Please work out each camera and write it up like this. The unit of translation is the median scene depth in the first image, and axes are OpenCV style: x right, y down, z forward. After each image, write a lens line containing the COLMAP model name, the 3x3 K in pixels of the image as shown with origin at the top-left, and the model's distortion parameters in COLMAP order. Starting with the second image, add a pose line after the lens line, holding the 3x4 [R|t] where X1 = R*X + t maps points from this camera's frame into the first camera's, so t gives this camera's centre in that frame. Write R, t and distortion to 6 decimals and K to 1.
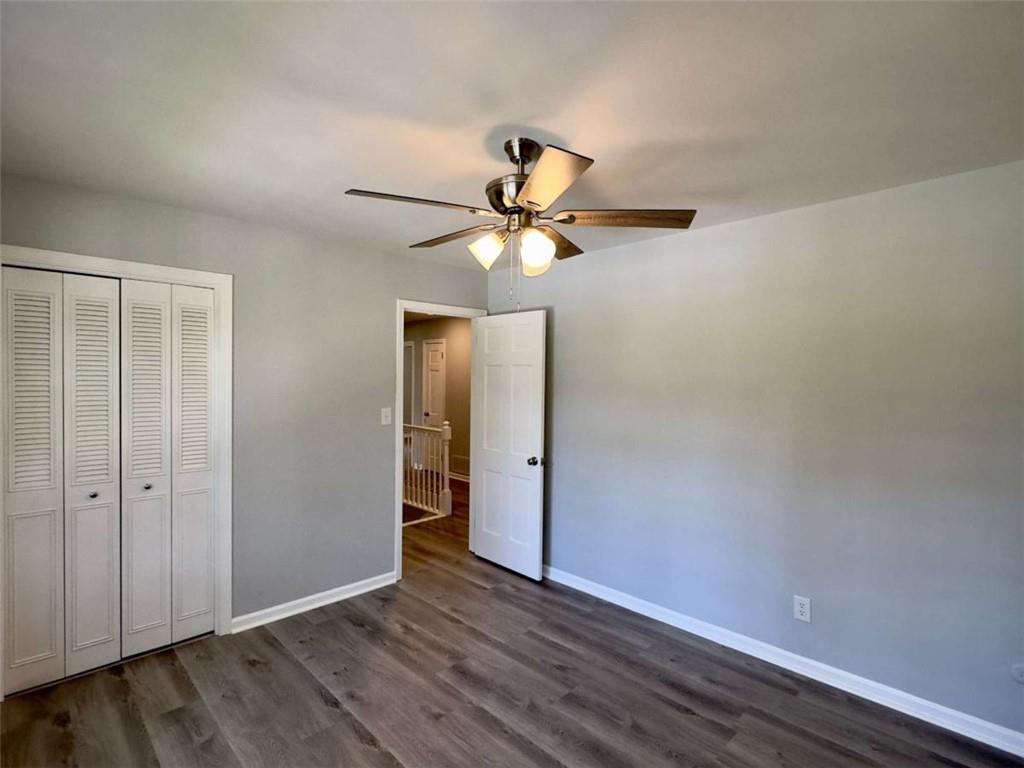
lens RADIAL K [[502.8, 0, 512.0], [0, 502.8, 384.0], [0, 0, 1]] dist [-0.000444, -0.000496]
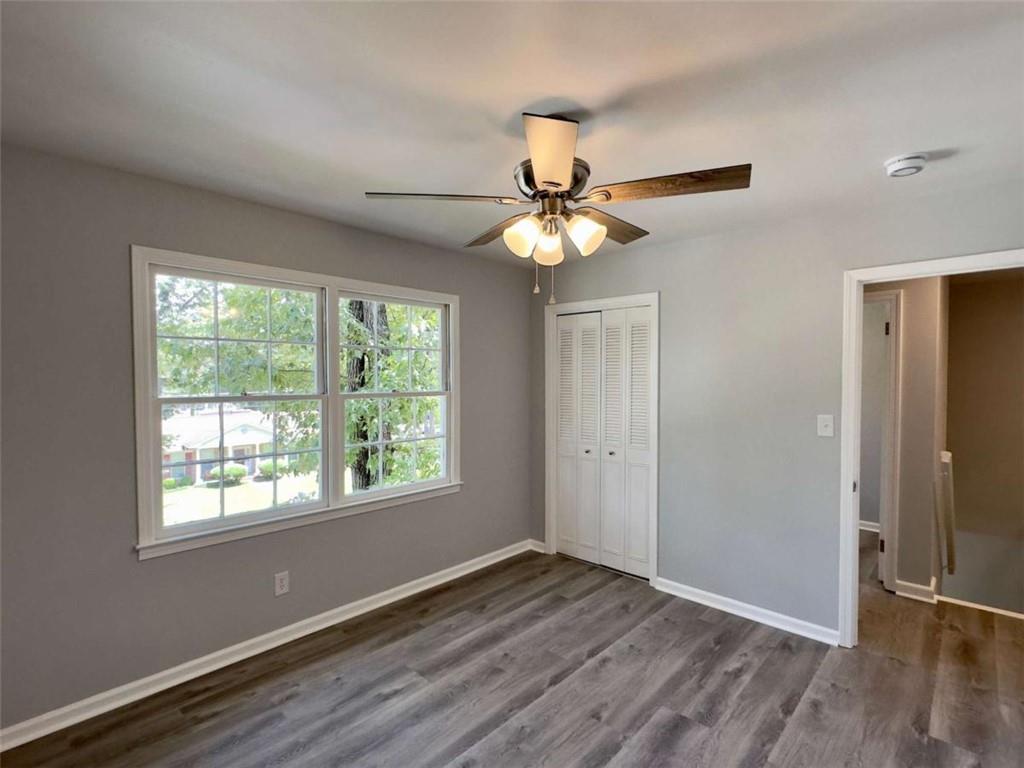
lens RADIAL K [[490.3, 0, 493.7], [0, 490.3, 382.7], [0, 0, 1]] dist [-0.001731, -0.000330]
pose [[0.020605, 0.002943, -0.999783, 0.649766], [-0.007119, 0.999971, 0.002797, 0.001475], [0.999762, 0.007059, 0.020626, 0.618797]]
